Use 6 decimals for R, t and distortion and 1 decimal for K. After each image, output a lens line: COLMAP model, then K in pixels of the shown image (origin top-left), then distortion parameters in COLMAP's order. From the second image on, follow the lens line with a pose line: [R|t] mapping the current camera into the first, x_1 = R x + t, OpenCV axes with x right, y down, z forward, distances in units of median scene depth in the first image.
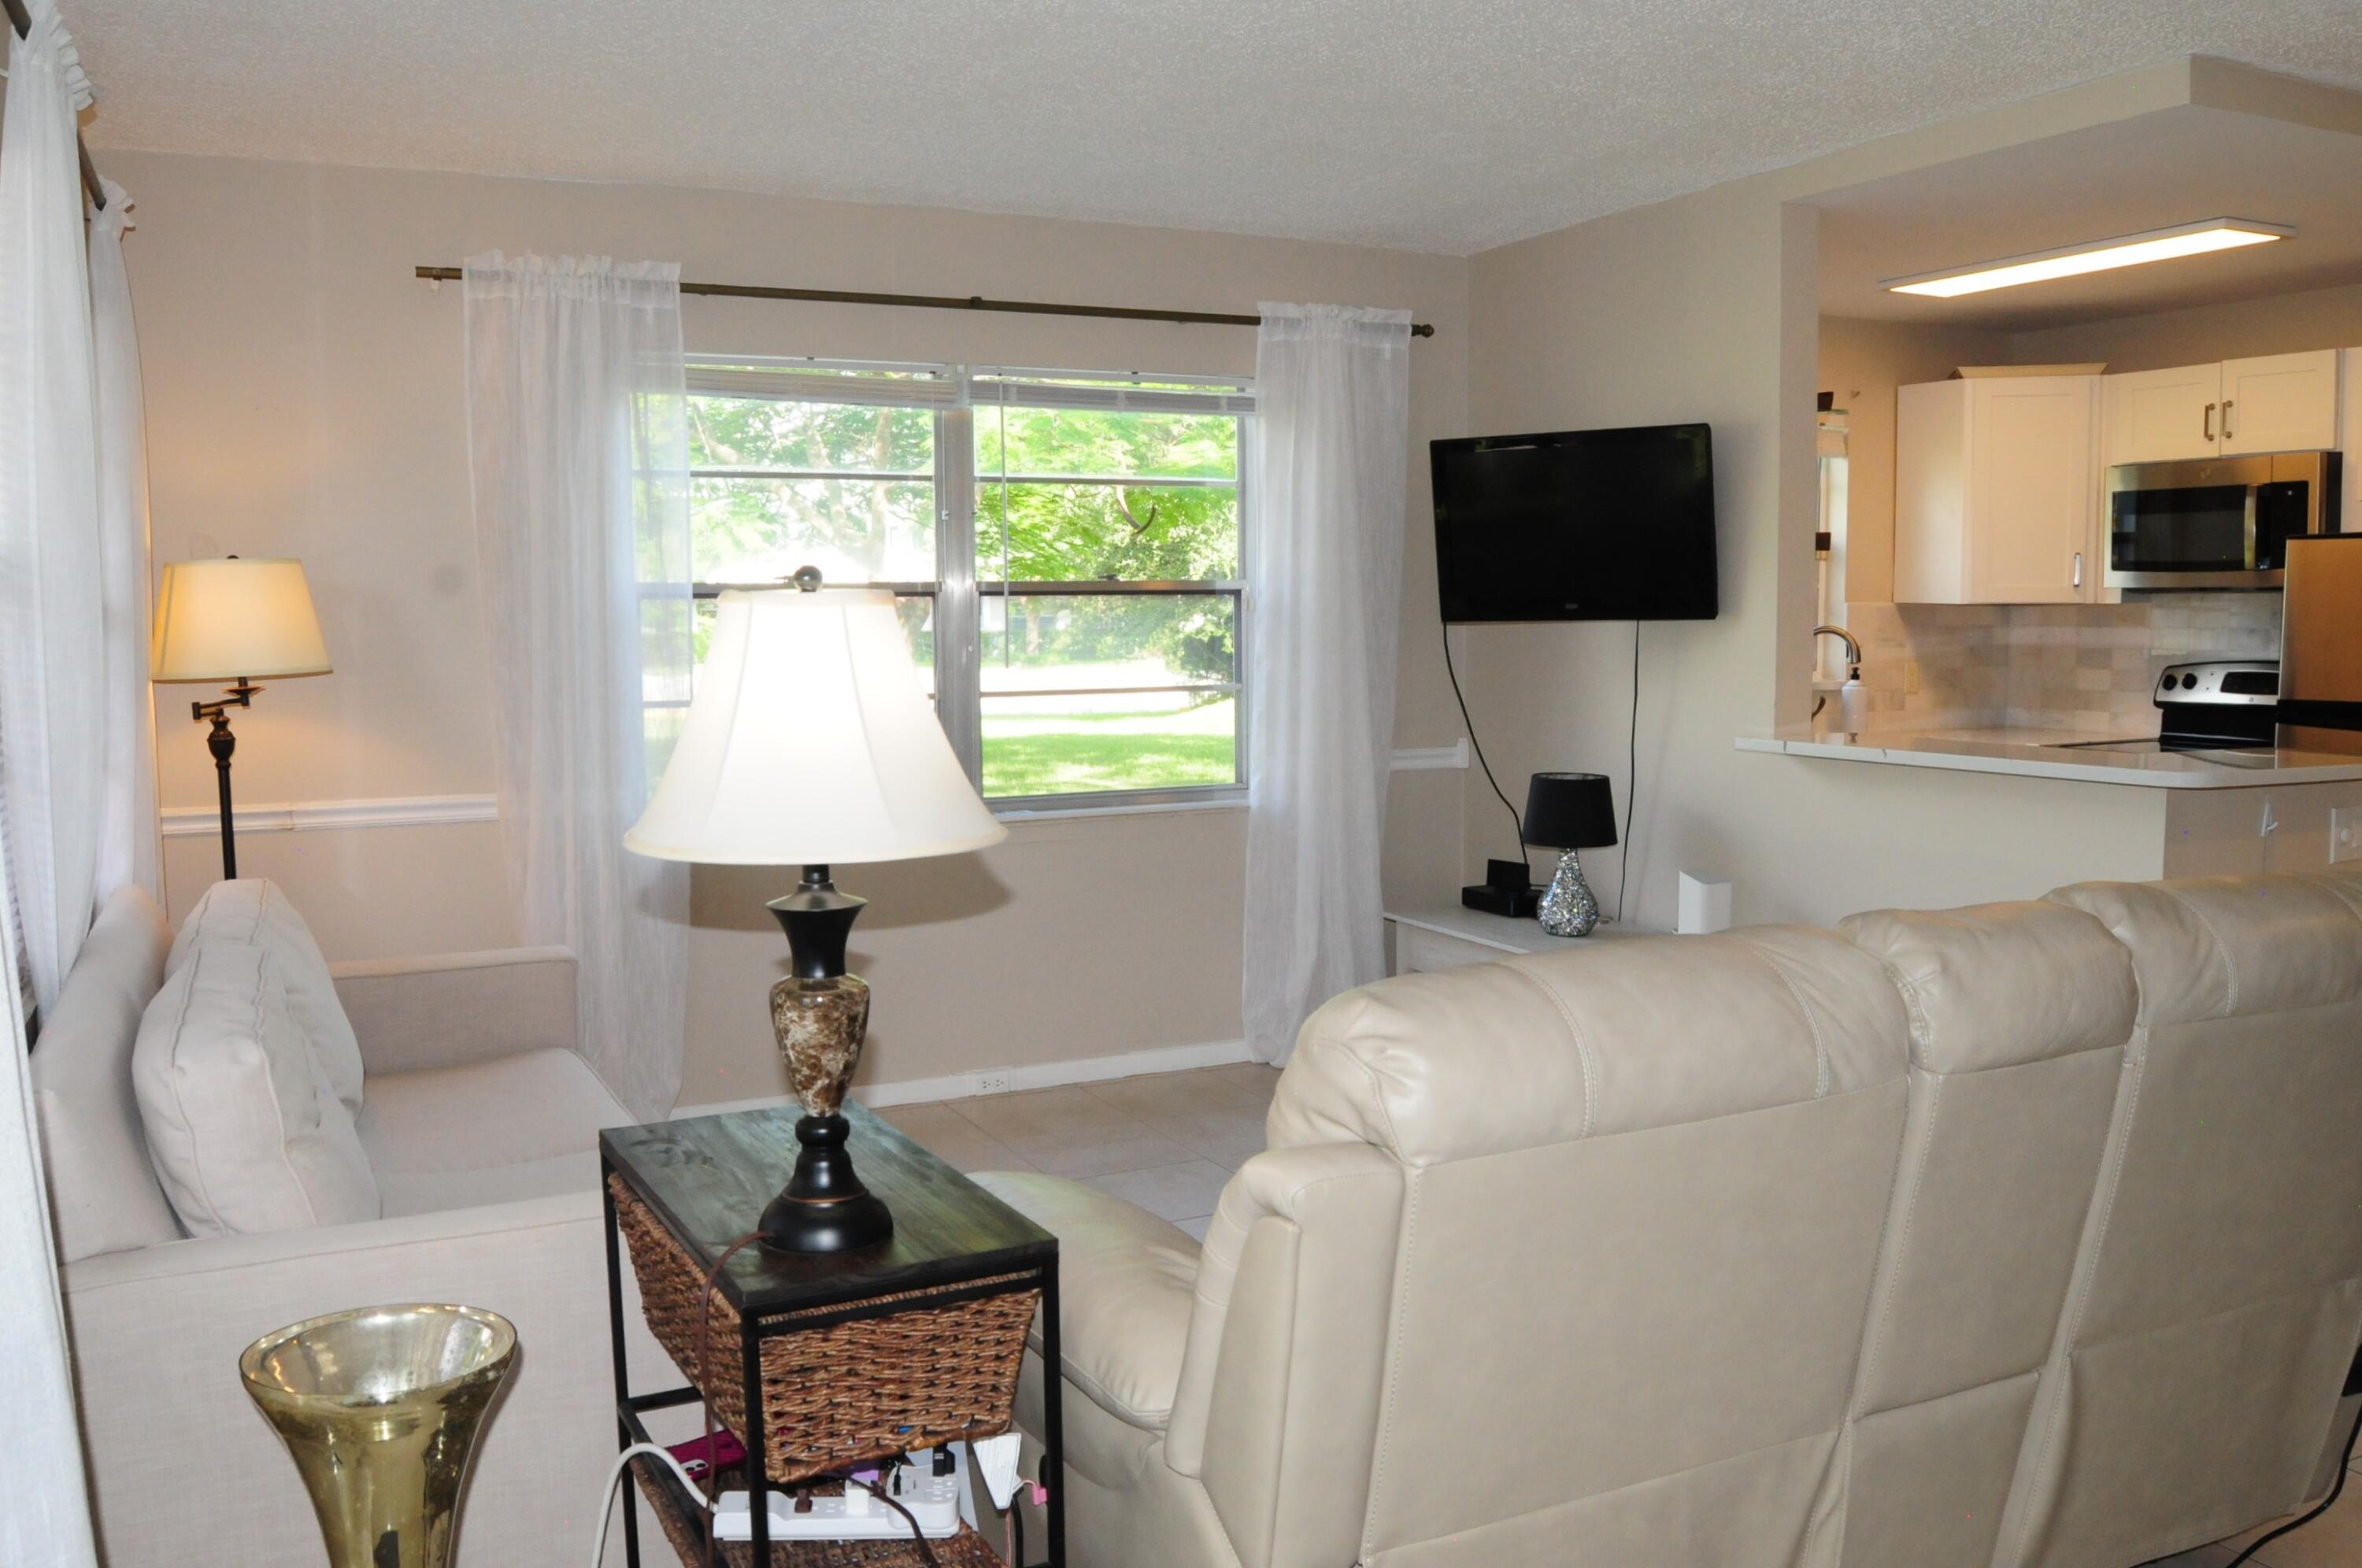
lens RADIAL K [[1919.2, 0, 1197.0], [0, 1919.2, 794.6], [0, 0, 1]] dist [-0.097403, 0.040528]
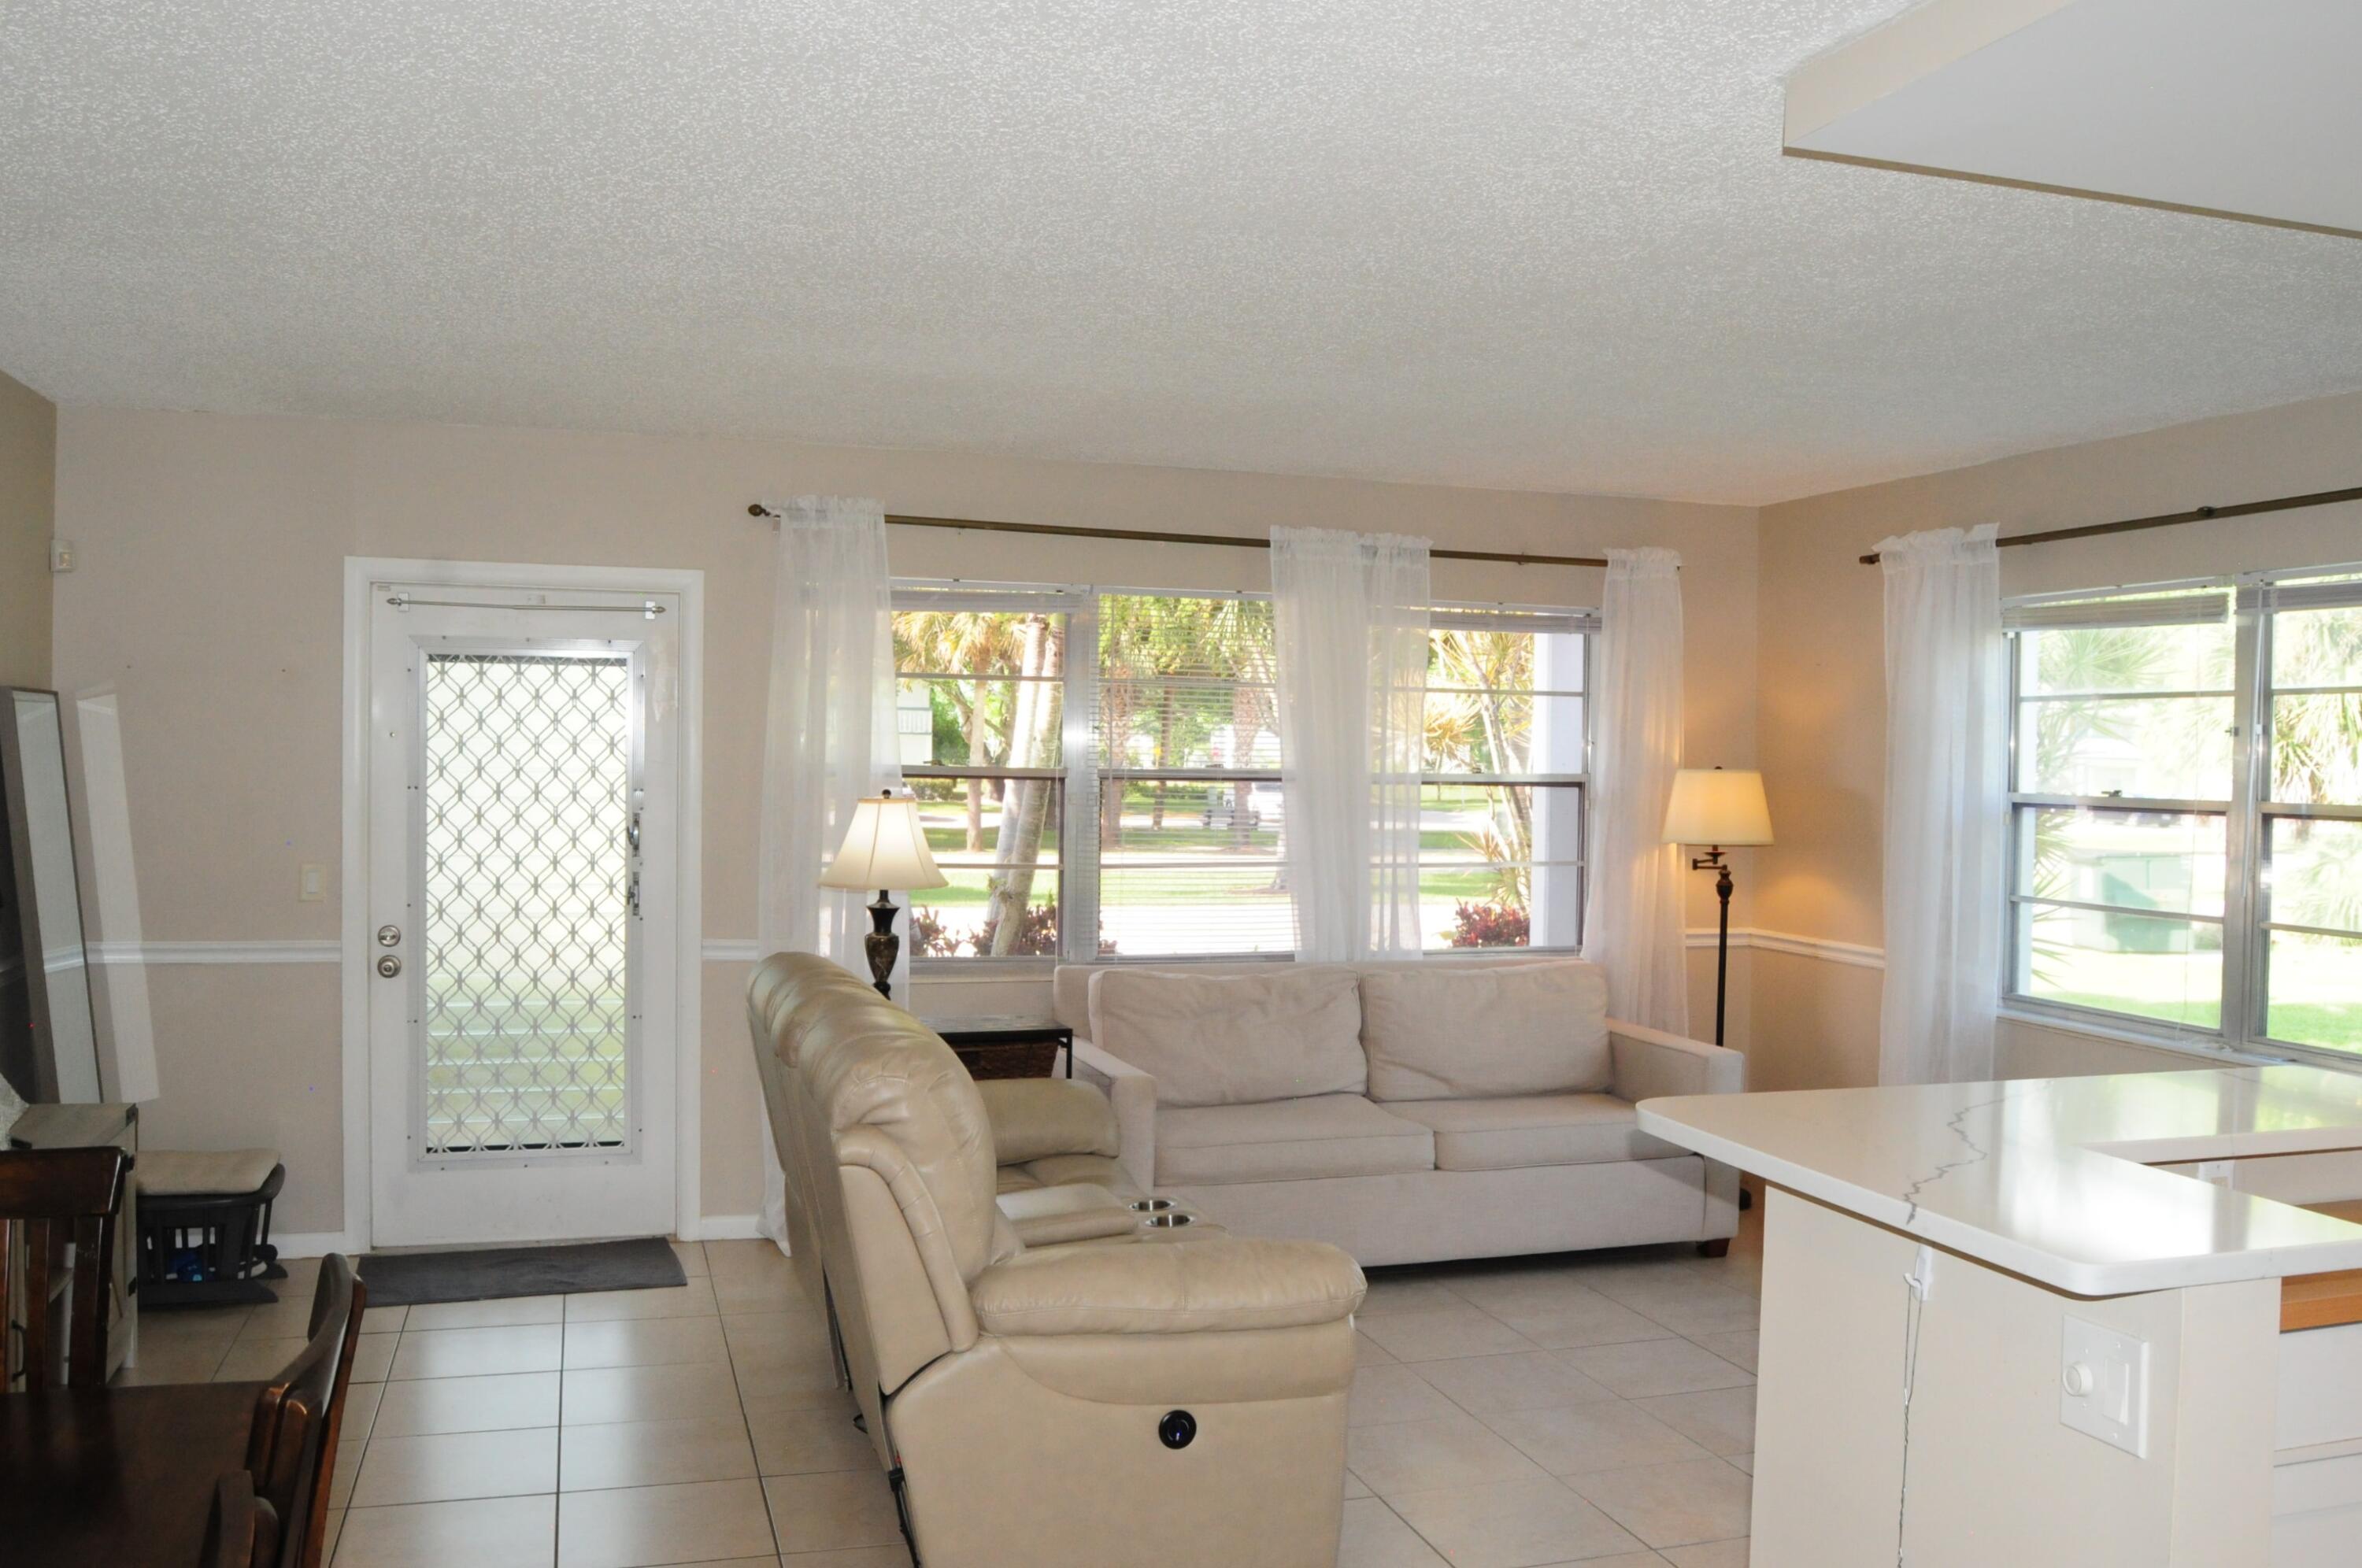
lens RADIAL K [[1941.7, 0, 1183.1], [0, 1941.7, 791.1], [0, 0, 1]] dist [-0.097281, 0.043321]
pose [[-0.160569, 0.025778, -0.986688, 0.876140], [-0.110304, 0.992928, 0.043891, -0.099731], [0.980842, 0.115883, -0.156591, 0.633782]]
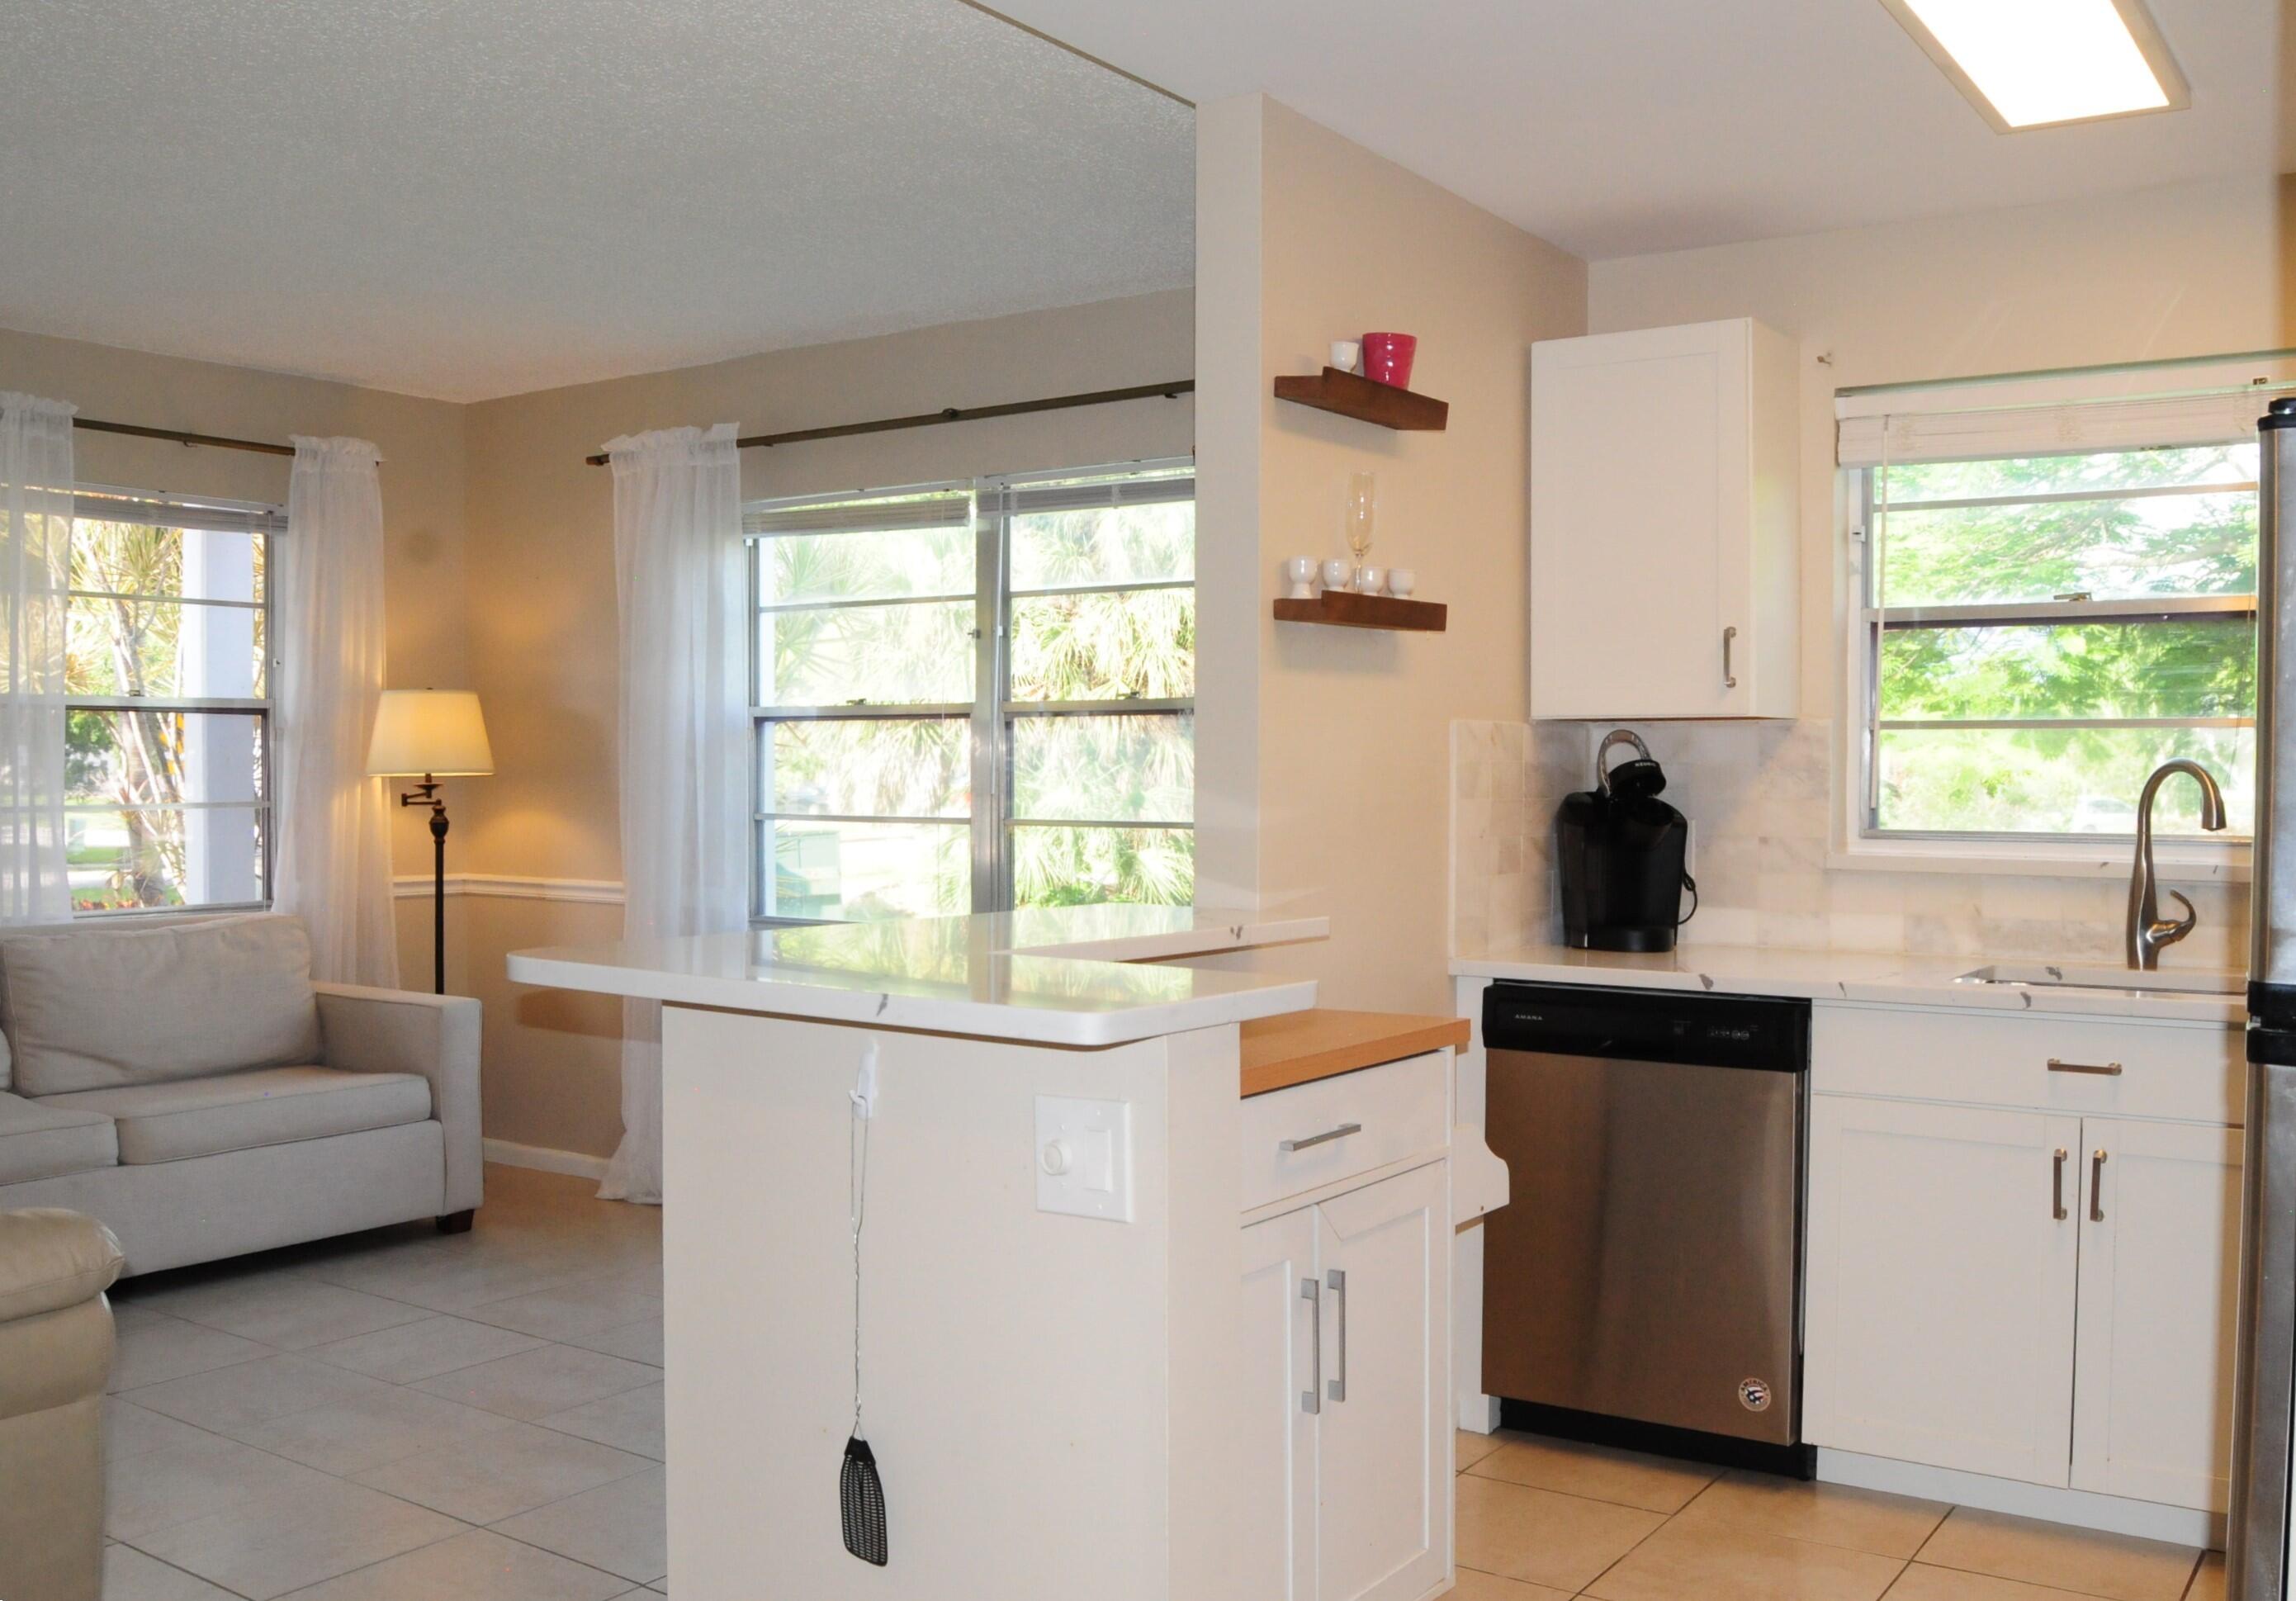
lens RADIAL K [[2079.0, 0, 1195.4], [0, 2079.0, 810.8], [0, 0, 1]] dist [-0.091265, 0.040875]
pose [[0.489678, 0.027797, -0.871460, 0.833952], [-0.091800, 0.995580, -0.019826, -0.046381], [0.867057, 0.089708, 0.490066, 0.586380]]
